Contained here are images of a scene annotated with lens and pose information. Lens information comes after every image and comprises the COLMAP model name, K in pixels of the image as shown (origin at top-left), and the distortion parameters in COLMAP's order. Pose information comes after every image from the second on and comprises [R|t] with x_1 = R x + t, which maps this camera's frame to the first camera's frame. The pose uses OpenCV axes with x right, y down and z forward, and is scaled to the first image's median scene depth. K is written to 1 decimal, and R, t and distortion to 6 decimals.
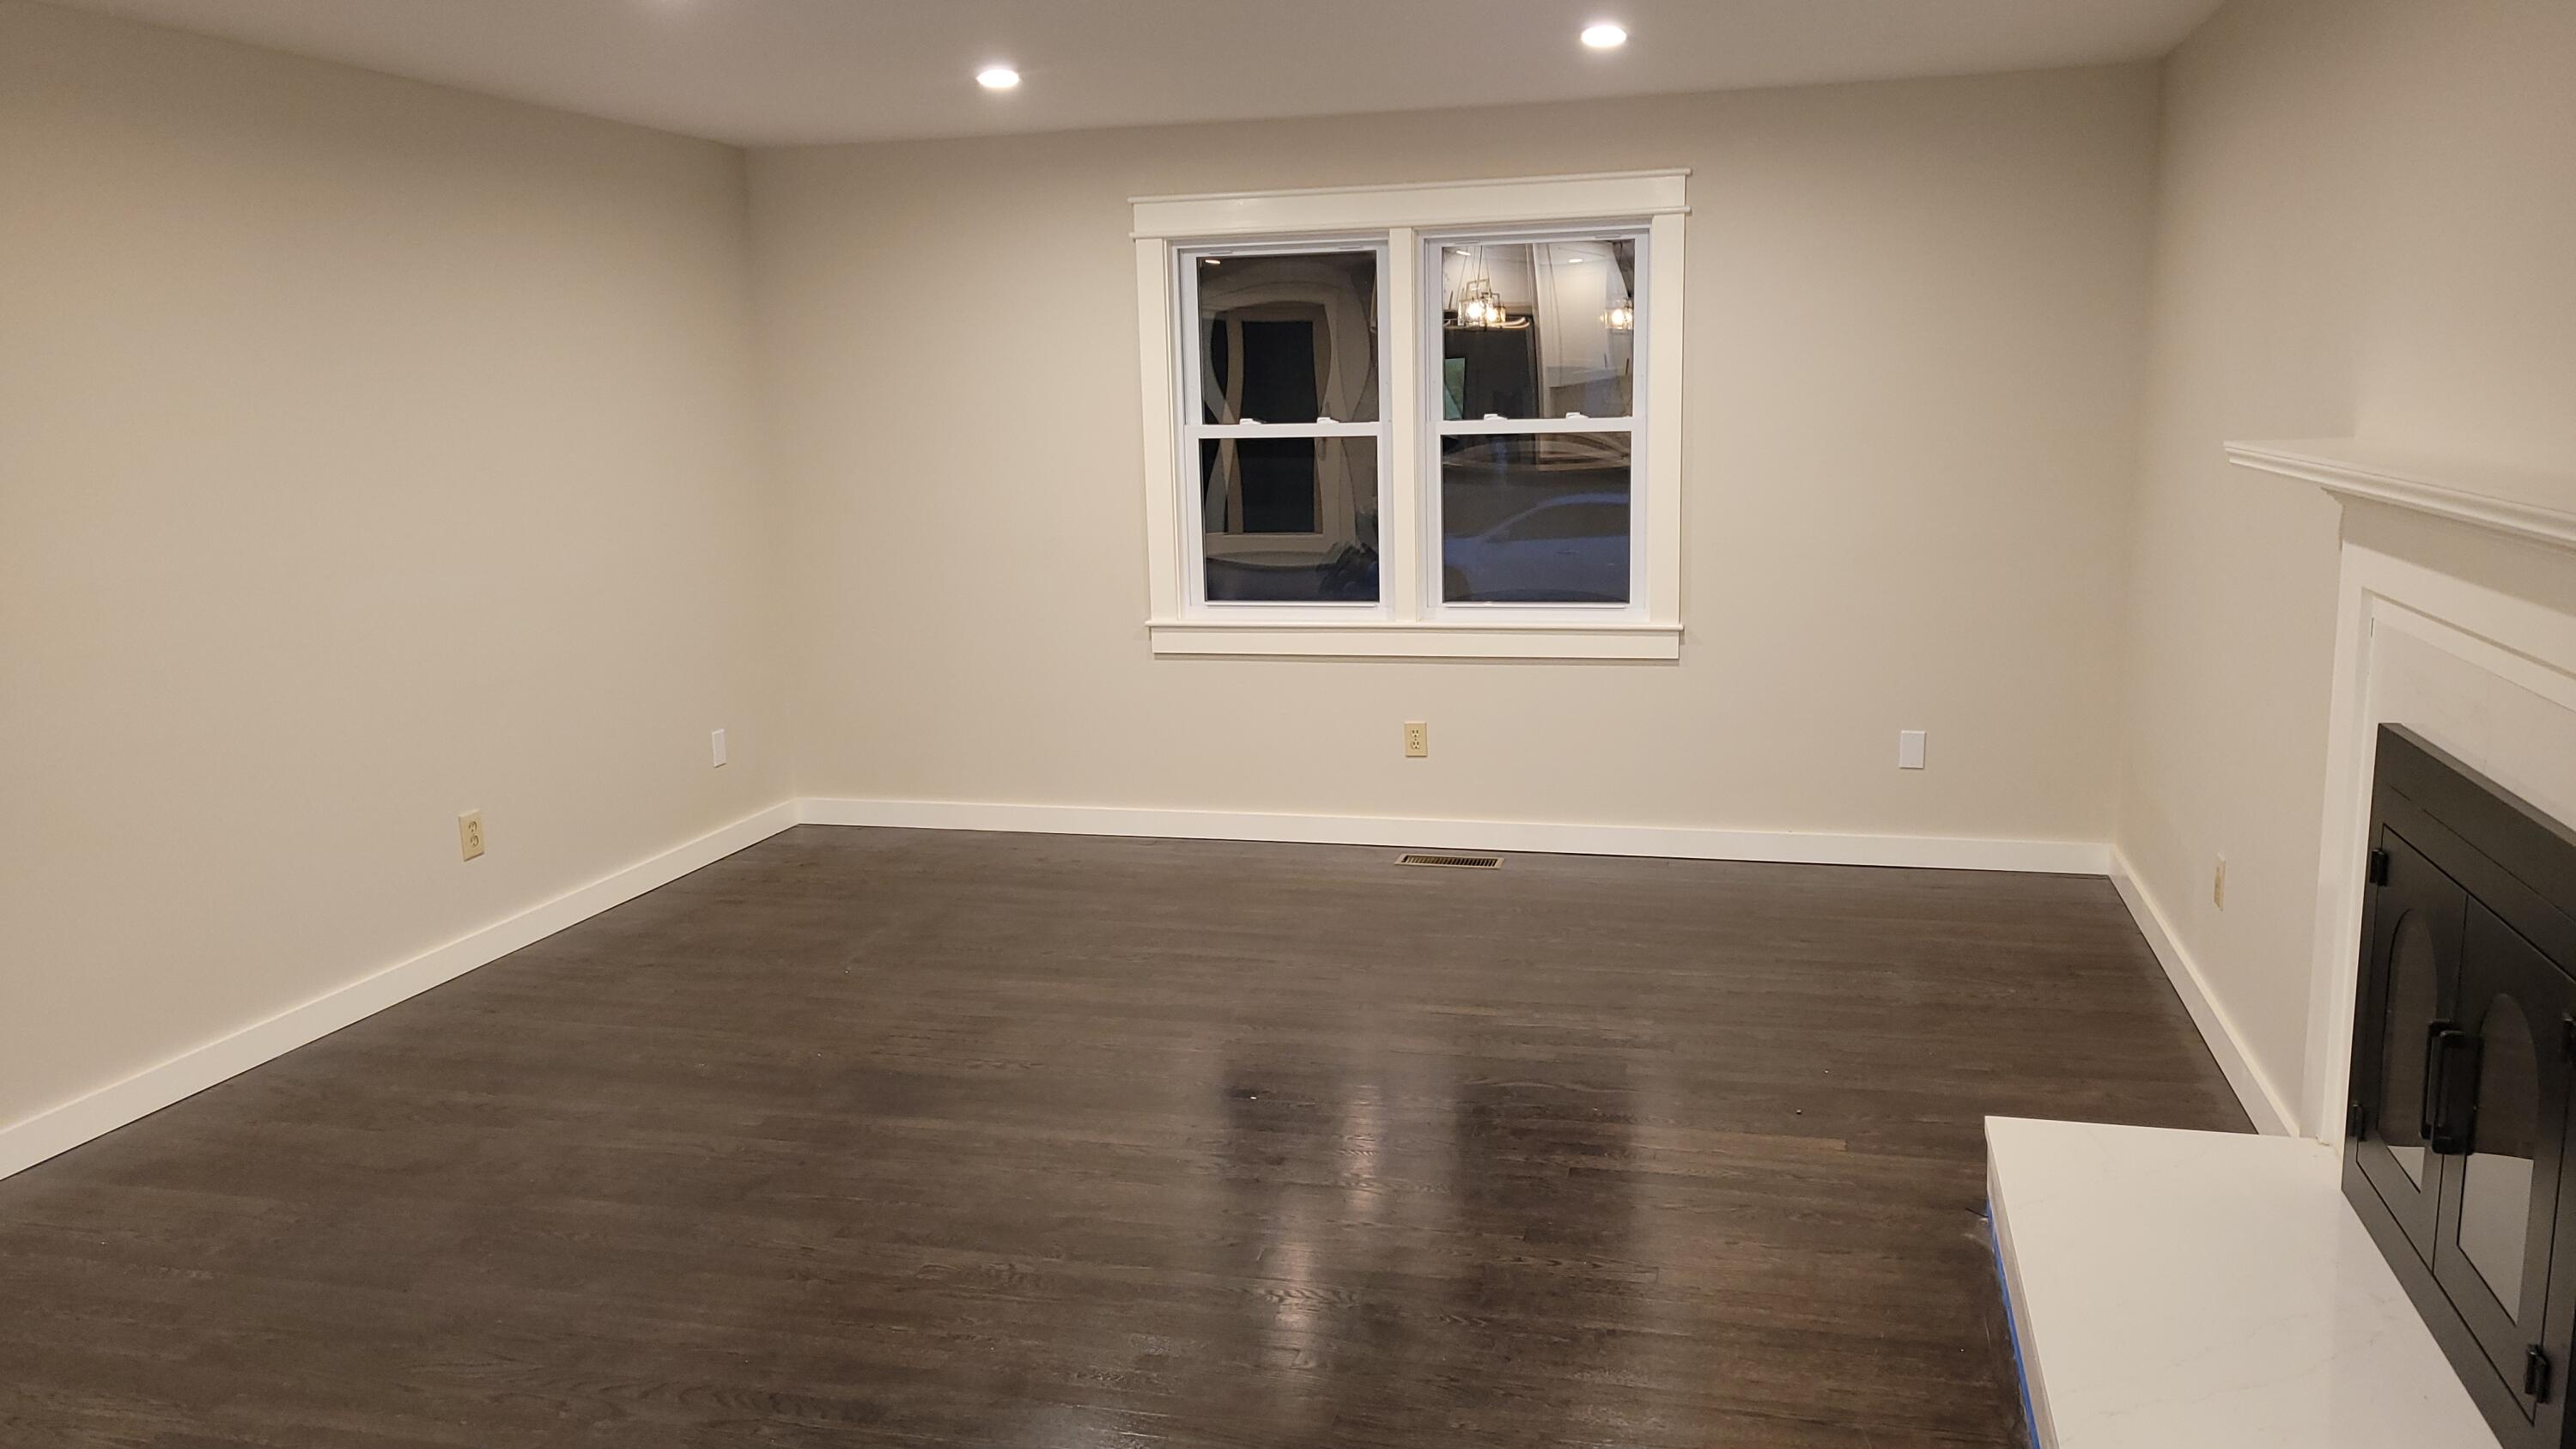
lens RADIAL K [[1940.1, 0, 1299.3], [0, 1940.1, 738.7], [0, 0, 1]] dist [0.065302, -0.056189]
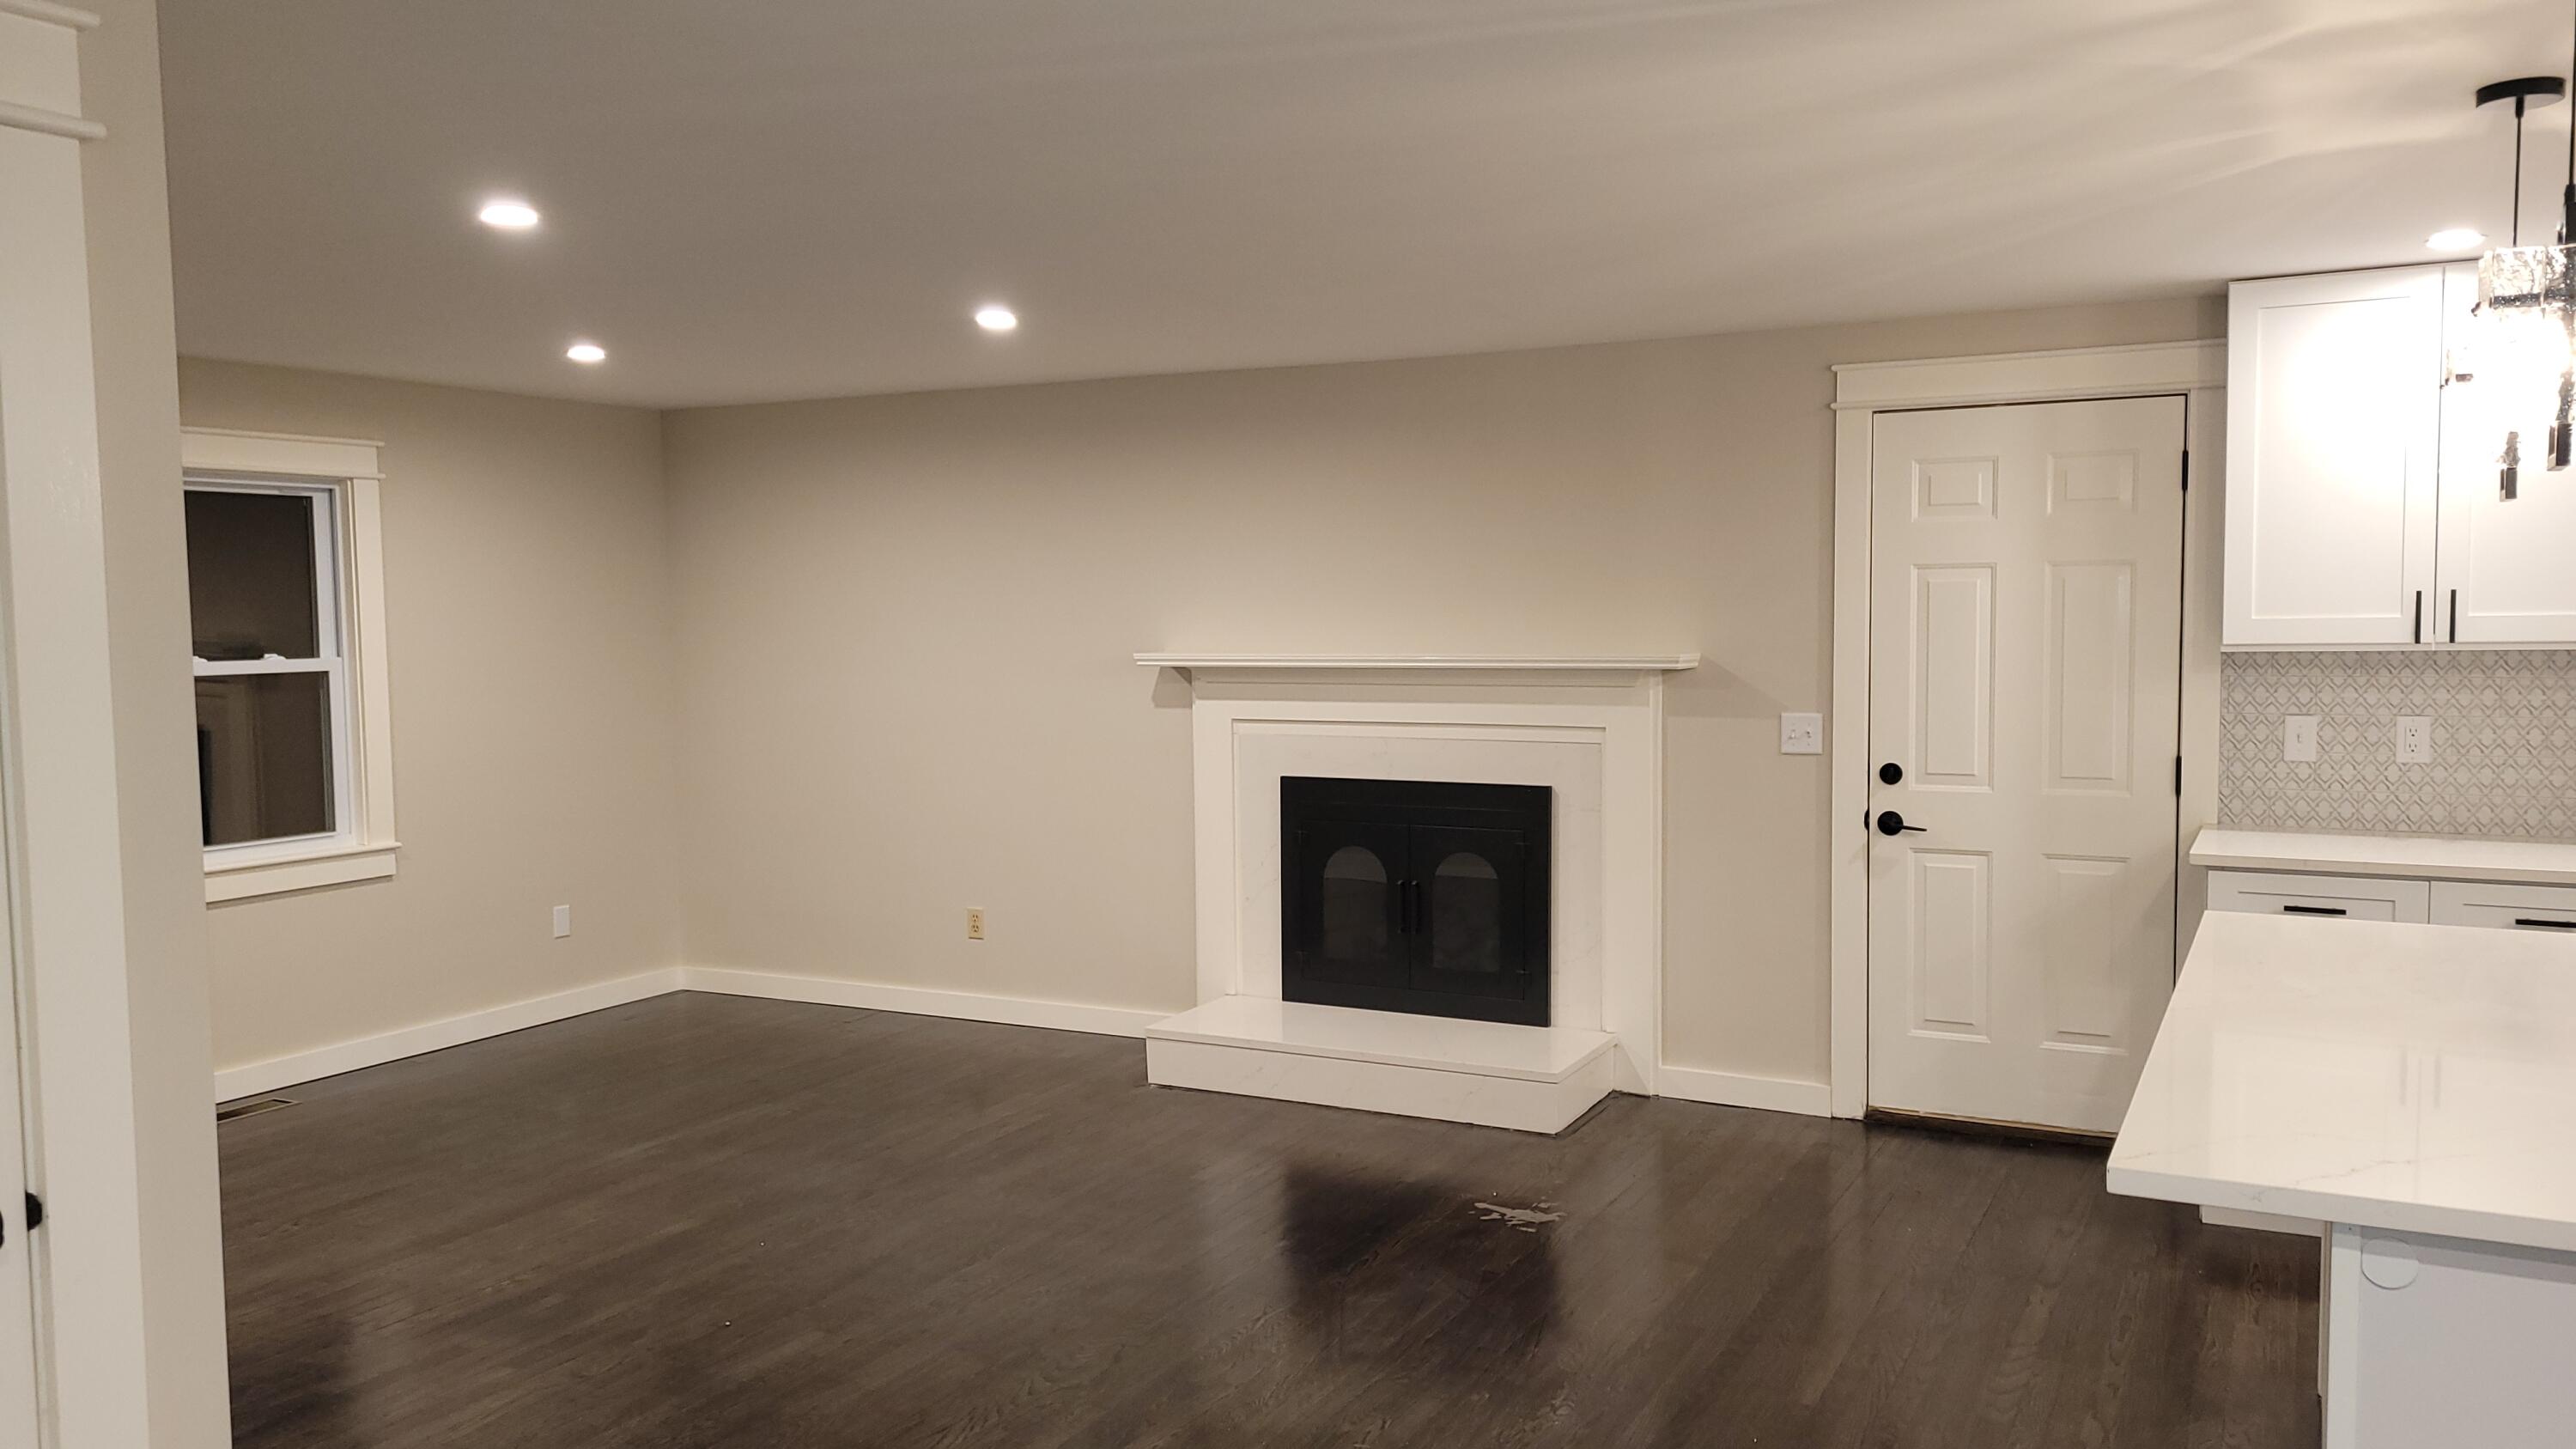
lens RADIAL K [[1940.1, 0, 1299.3], [0, 1940.1, 738.7], [0, 0, 1]] dist [0.065302, -0.056189]
pose [[0.229355, -0.046991, 0.972208, -0.757253], [0.182781, 0.983144, 0.004399, -0.027674], [-0.956027, 0.176692, 0.234078, 0.238690]]
